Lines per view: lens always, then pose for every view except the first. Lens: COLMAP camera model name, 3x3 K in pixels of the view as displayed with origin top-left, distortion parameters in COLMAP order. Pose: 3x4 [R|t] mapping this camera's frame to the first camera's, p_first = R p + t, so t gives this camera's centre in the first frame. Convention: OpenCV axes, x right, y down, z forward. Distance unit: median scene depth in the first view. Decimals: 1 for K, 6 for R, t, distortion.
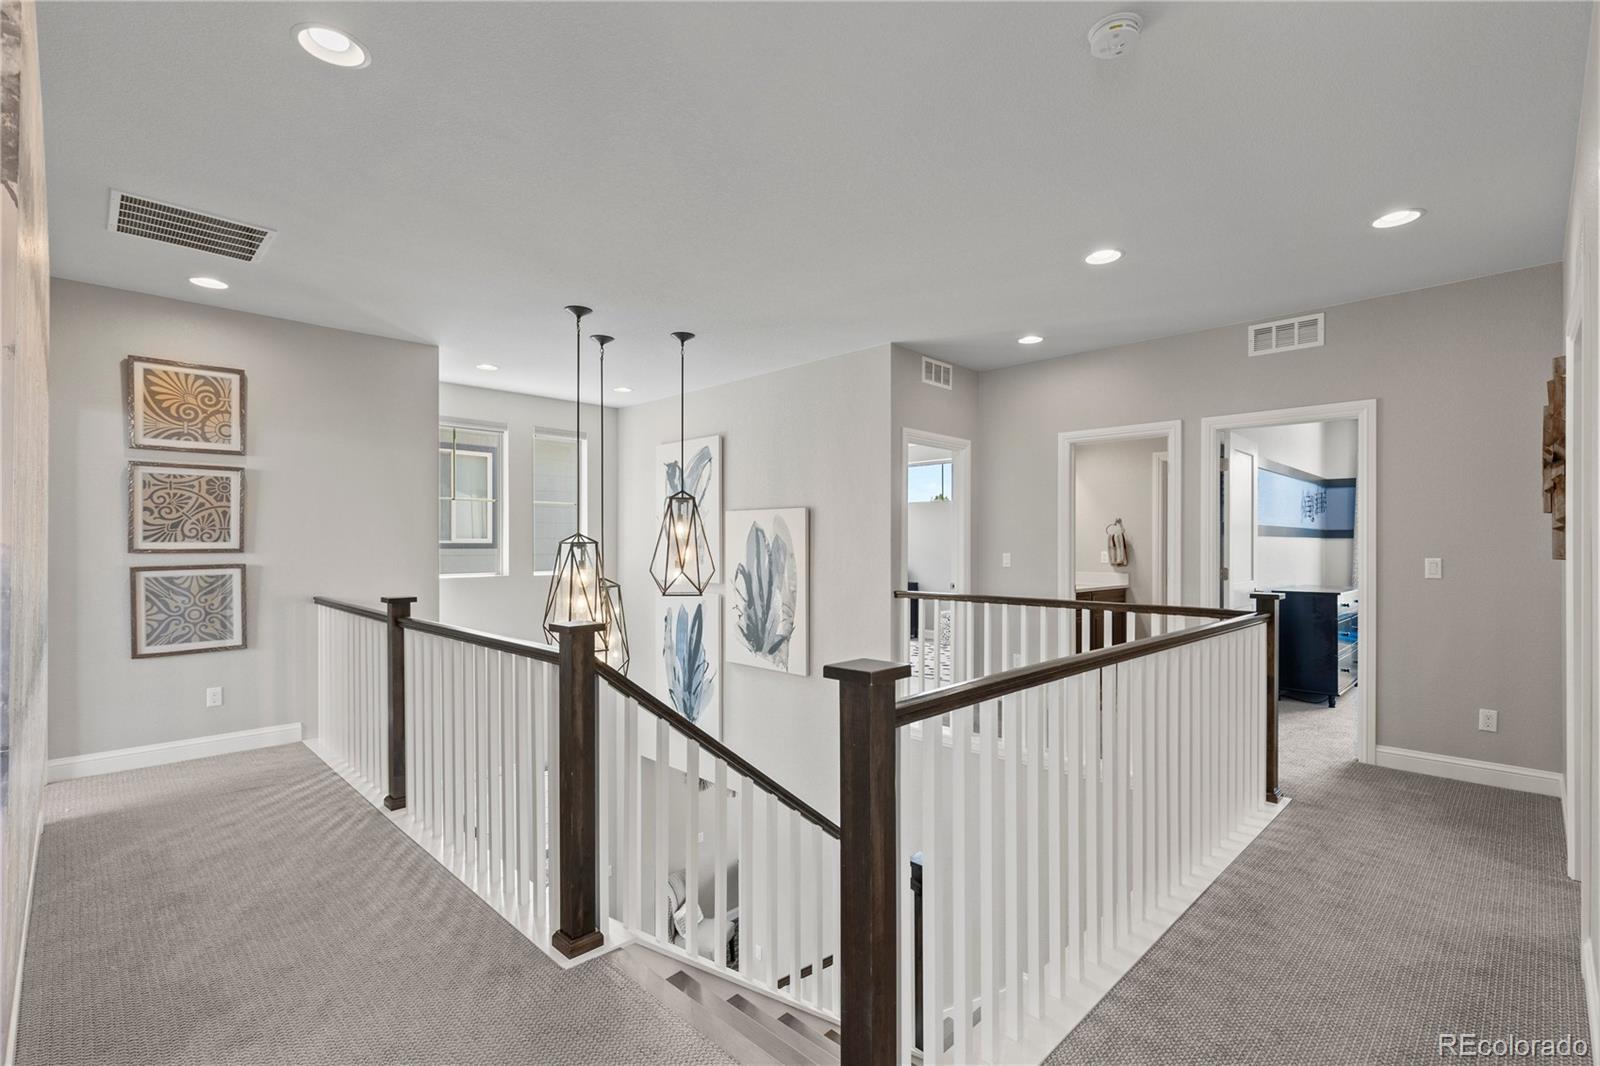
lens RADIAL K [[727.0, 0, 797.1], [0, 727.0, 542.4], [0, 0, 1]] dist [0.000031, -0.000220]
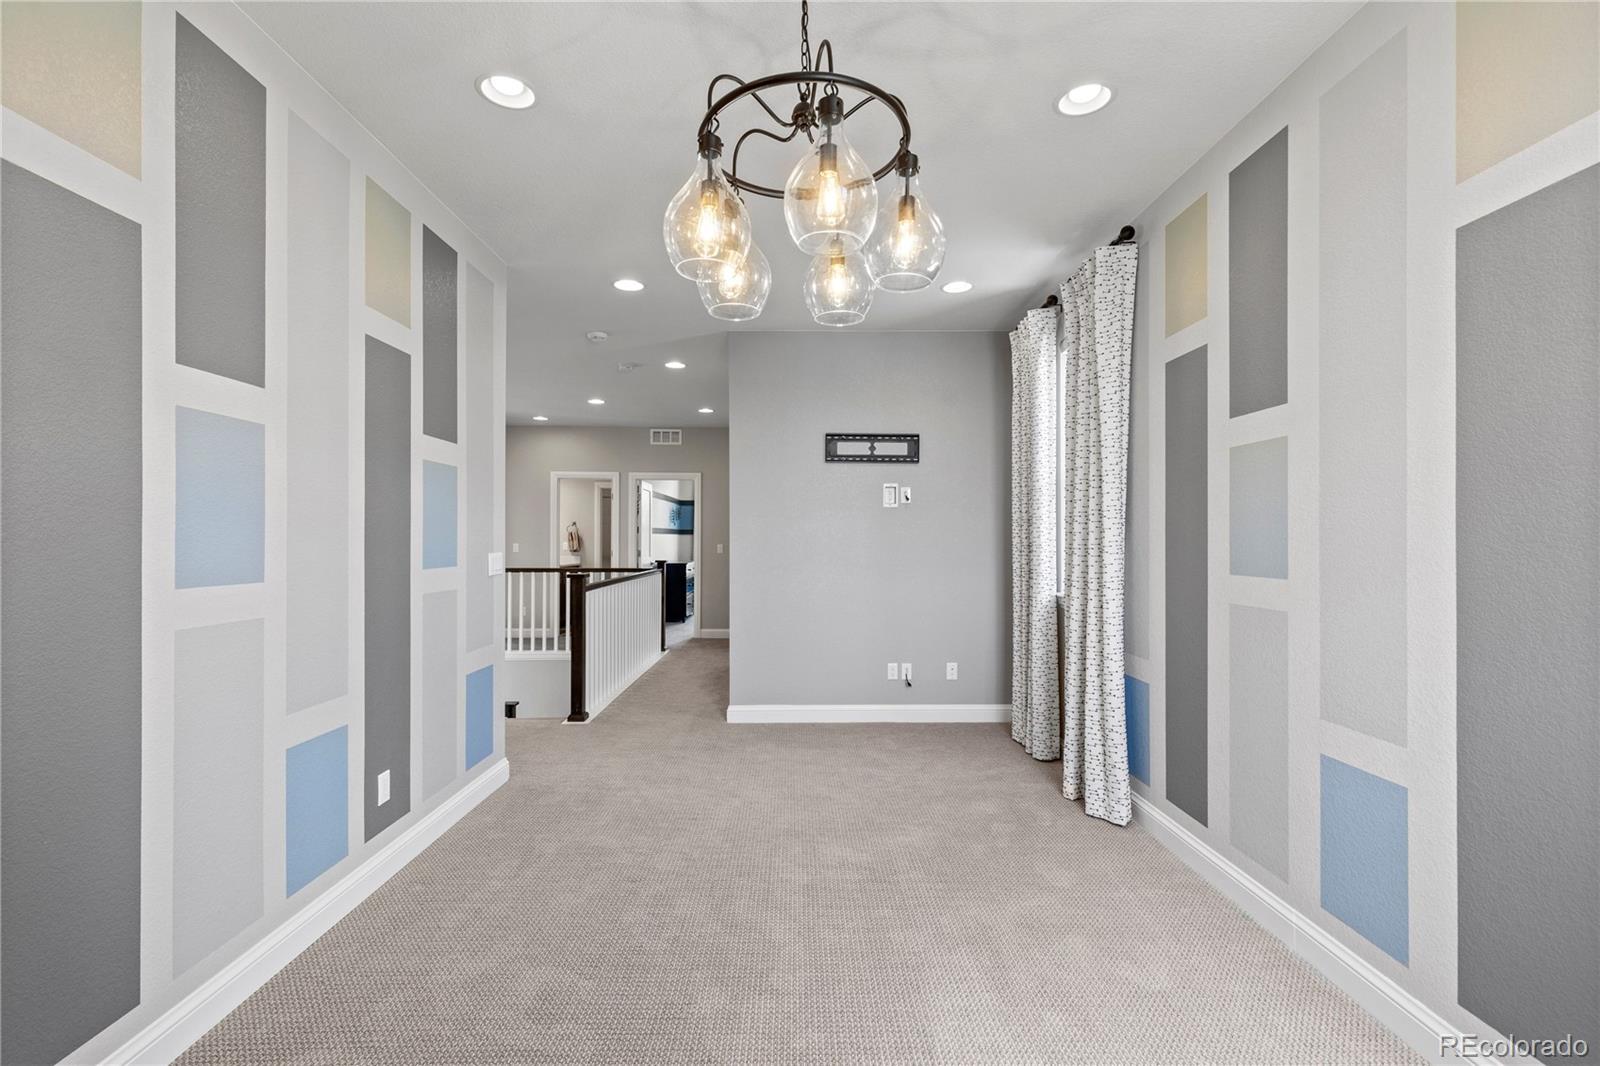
lens RADIAL K [[727.0, 0, 797.1], [0, 727.0, 542.4], [0, 0, 1]] dist [0.000031, -0.000220]
pose [[0.700969, -0.004436, 0.713177, -0.387852], [-0.002766, 0.999956, 0.008939, -0.003732], [-0.713186, -0.008238, 0.700927, -0.511723]]
